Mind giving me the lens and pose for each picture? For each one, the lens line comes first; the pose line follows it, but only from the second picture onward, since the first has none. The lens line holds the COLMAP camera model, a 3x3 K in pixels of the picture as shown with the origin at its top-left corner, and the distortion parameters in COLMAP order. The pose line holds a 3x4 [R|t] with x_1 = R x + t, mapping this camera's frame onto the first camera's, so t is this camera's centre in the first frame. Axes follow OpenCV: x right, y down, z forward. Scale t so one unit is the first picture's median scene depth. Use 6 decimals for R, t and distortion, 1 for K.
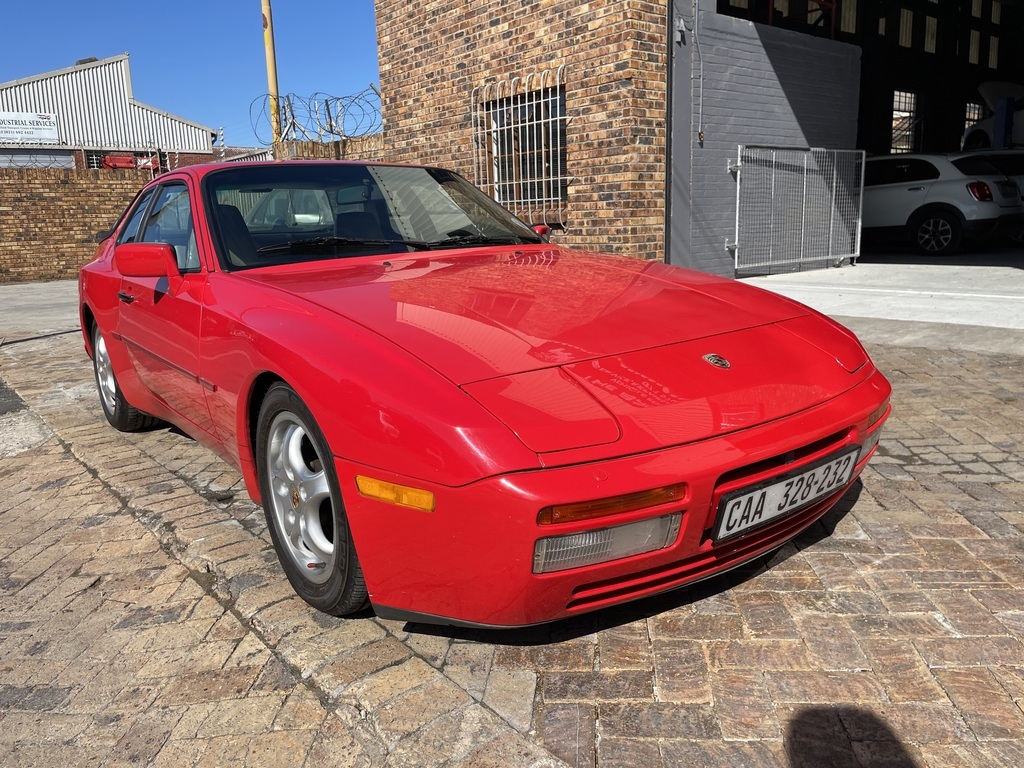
lens RADIAL K [[781.5, 0, 520.1], [0, 781.5, 377.2], [0, 0, 1]] dist [0.091145, -0.116605]
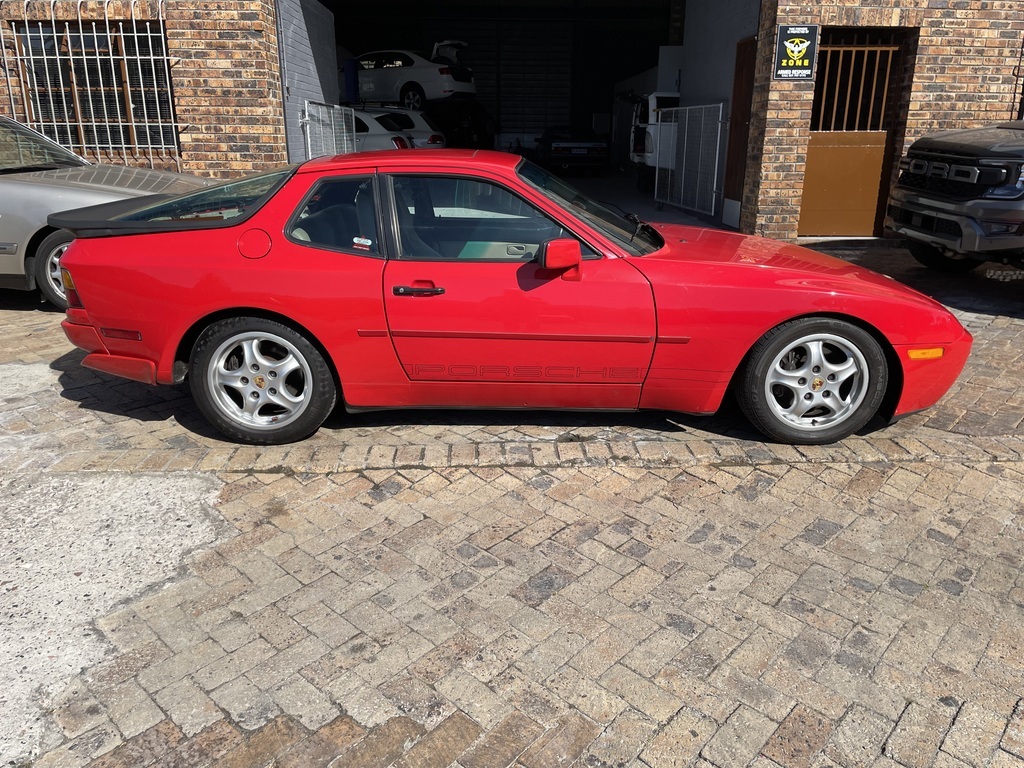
lens RADIAL K [[781.5, 0, 520.1], [0, 781.5, 377.2], [0, 0, 1]] dist [0.091145, -0.116605]
pose [[0.597194, -0.204267, 0.775651, -0.523296], [0.135014, 0.978831, 0.153823, -0.055318], [-0.790652, 0.012862, 0.612131, 0.120952]]
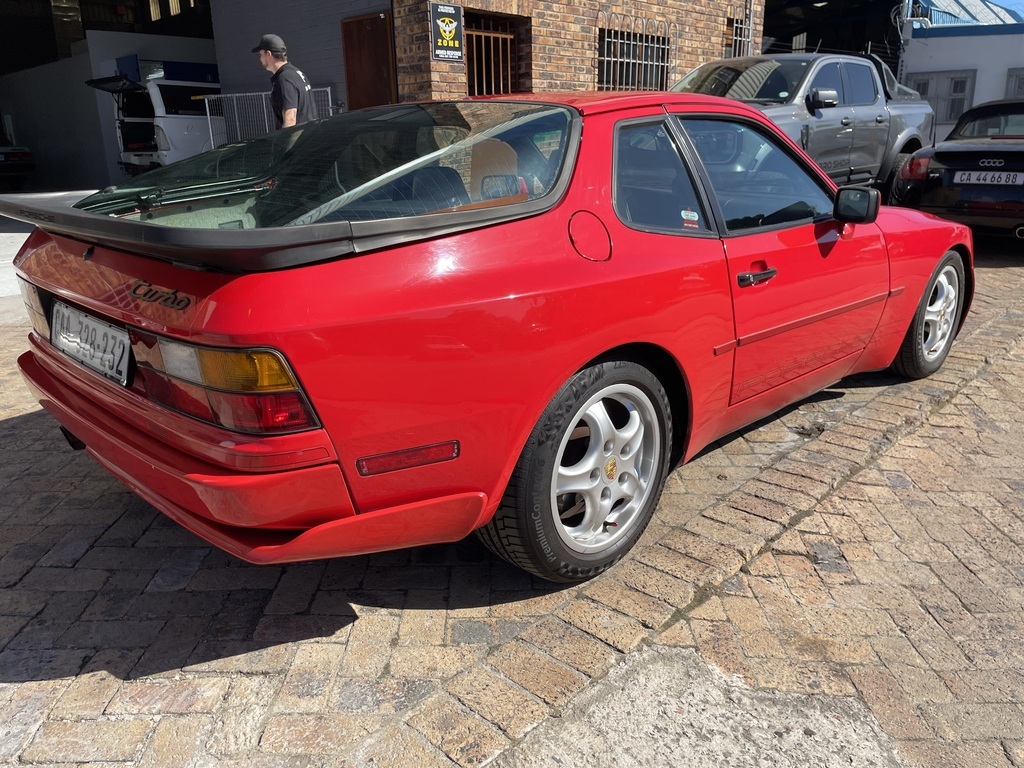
lens RADIAL K [[781.5, 0, 520.1], [0, 781.5, 377.2], [0, 0, 1]] dist [0.091145, -0.116605]
pose [[-0.142942, -0.253273, 0.956776, -0.504443], [0.216832, 0.935205, 0.279957, -0.112775], [-0.965687, 0.247477, -0.078762, 0.552814]]
